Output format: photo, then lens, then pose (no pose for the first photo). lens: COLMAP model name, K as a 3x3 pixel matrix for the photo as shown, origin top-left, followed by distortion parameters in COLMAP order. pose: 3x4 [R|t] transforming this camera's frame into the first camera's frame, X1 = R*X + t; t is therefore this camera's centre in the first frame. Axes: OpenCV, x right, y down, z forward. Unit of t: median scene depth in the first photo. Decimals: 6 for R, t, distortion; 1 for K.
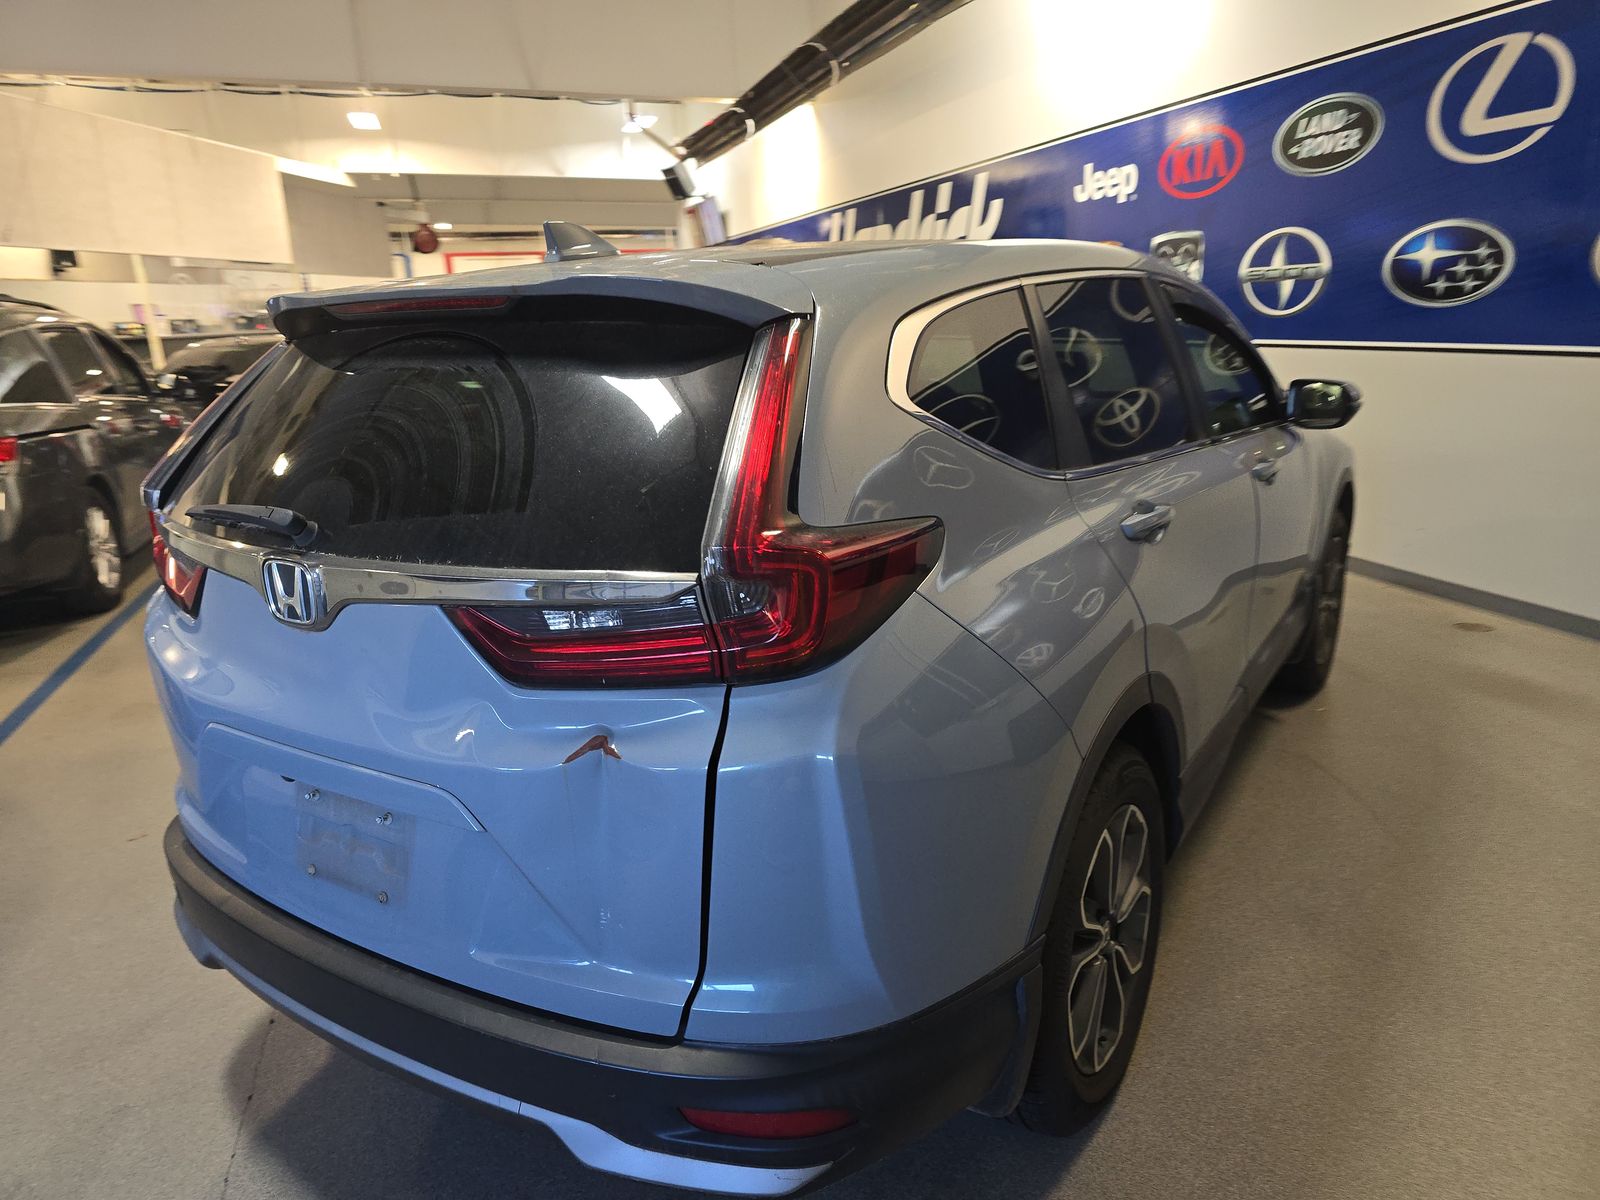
lens RADIAL K [[1076.8, 0, 798.8], [0, 1076.8, 603.3], [0, 0, 1]] dist [0.020396, -0.030645]
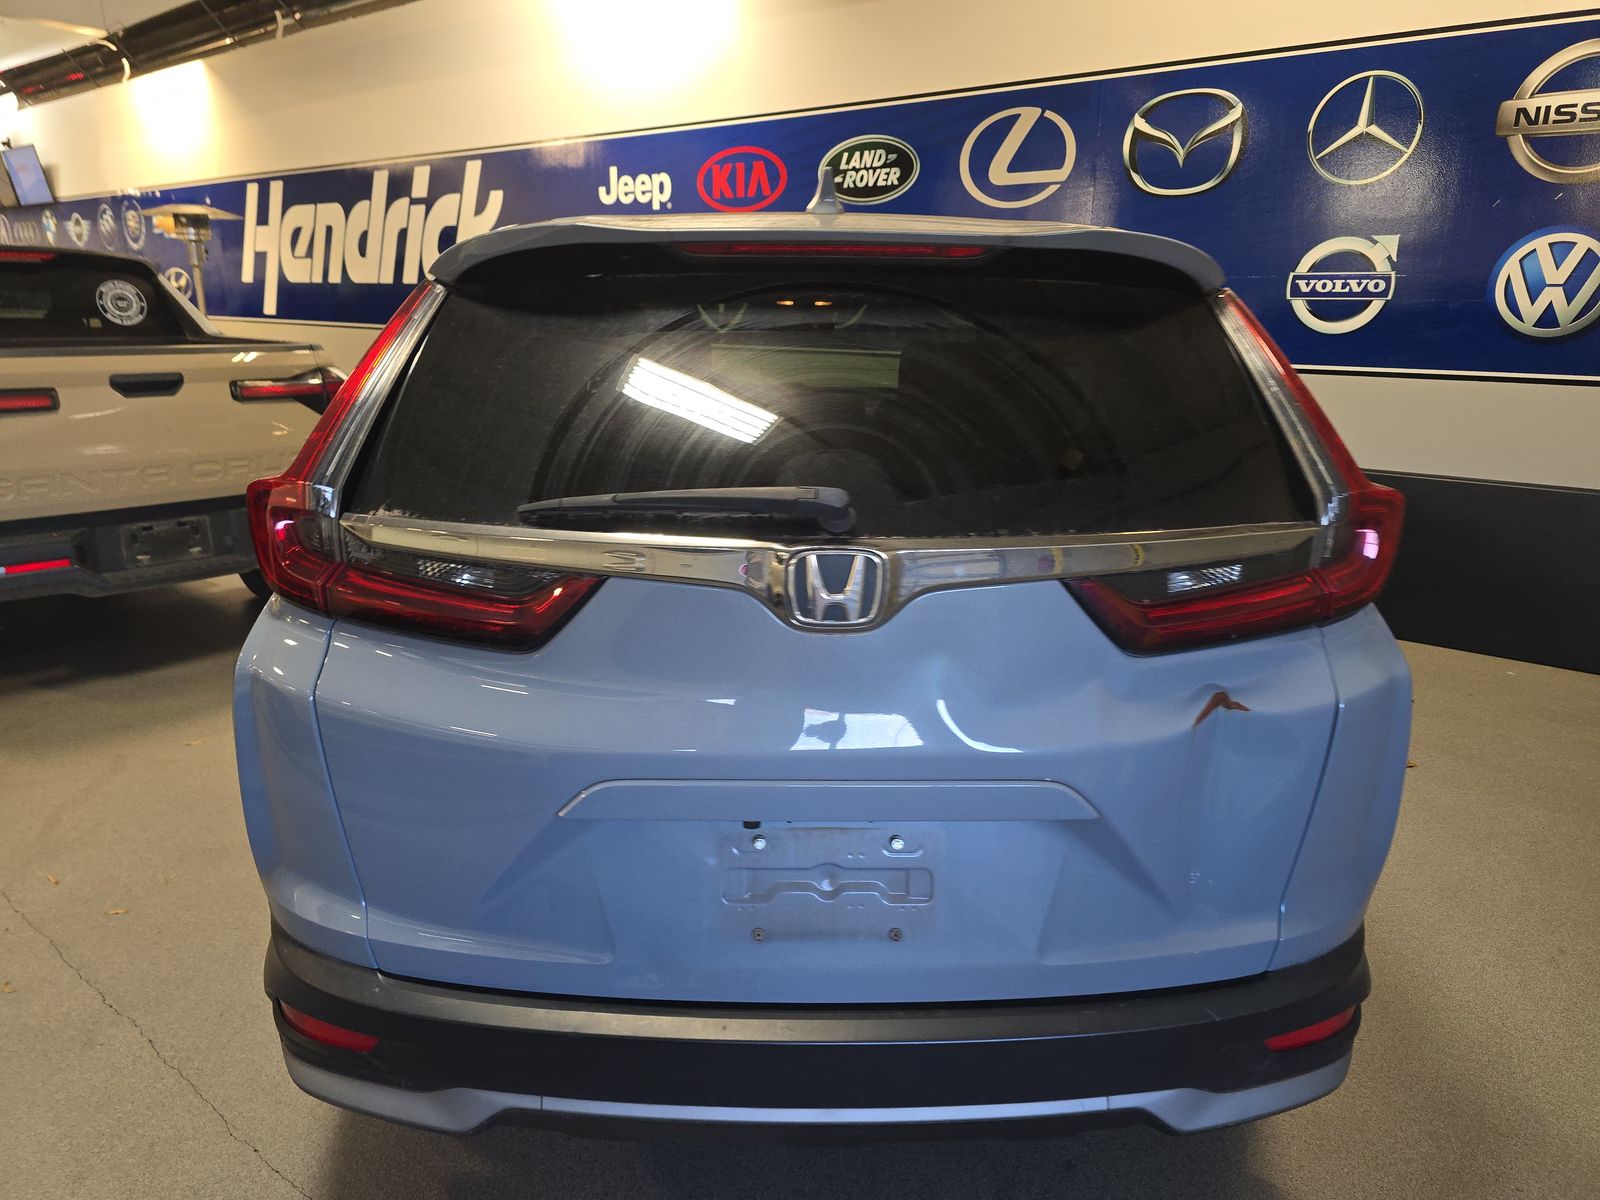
lens RADIAL K [[1076.8, 0, 768.7], [0, 1076.8, 609.2], [0, 0, 1]] dist [0.020396, -0.030645]
pose [[0.830417, -0.095352, 0.548923, -0.276340], [0.095565, 0.995022, 0.028272, -0.005881], [-0.548886, 0.028980, 0.835395, 0.099200]]
